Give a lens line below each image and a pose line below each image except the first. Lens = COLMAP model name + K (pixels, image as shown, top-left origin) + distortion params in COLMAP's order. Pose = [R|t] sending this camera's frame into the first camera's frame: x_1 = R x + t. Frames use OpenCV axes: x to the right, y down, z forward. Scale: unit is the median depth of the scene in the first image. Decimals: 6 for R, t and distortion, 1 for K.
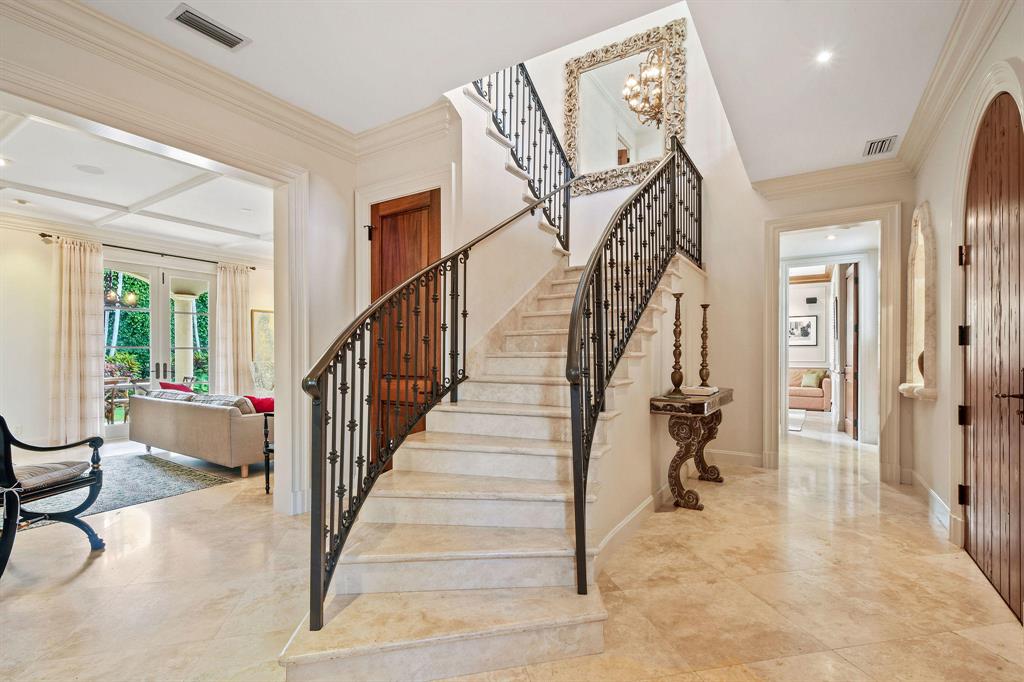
lens RADIAL K [[454.0, 0, 509.3], [0, 454.0, 350.6], [0, 0, 1]] dist [0.003036, 0.000062]
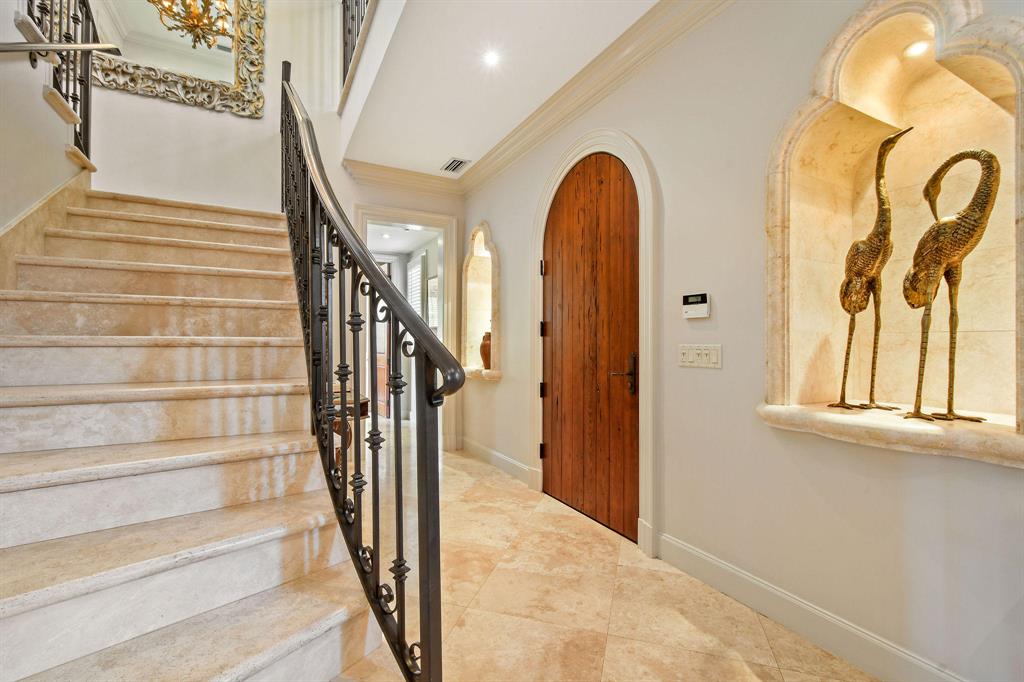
lens RADIAL K [[454.0, 0, 513.3], [0, 454.0, 339.9], [0, 0, 1]] dist [0.003036, 0.000062]
pose [[0.505139, 0.010436, 0.862975, -0.121659], [-0.013076, 0.999905, -0.004438, 0.003343], [-0.862939, -0.009042, 0.505228, 0.292208]]
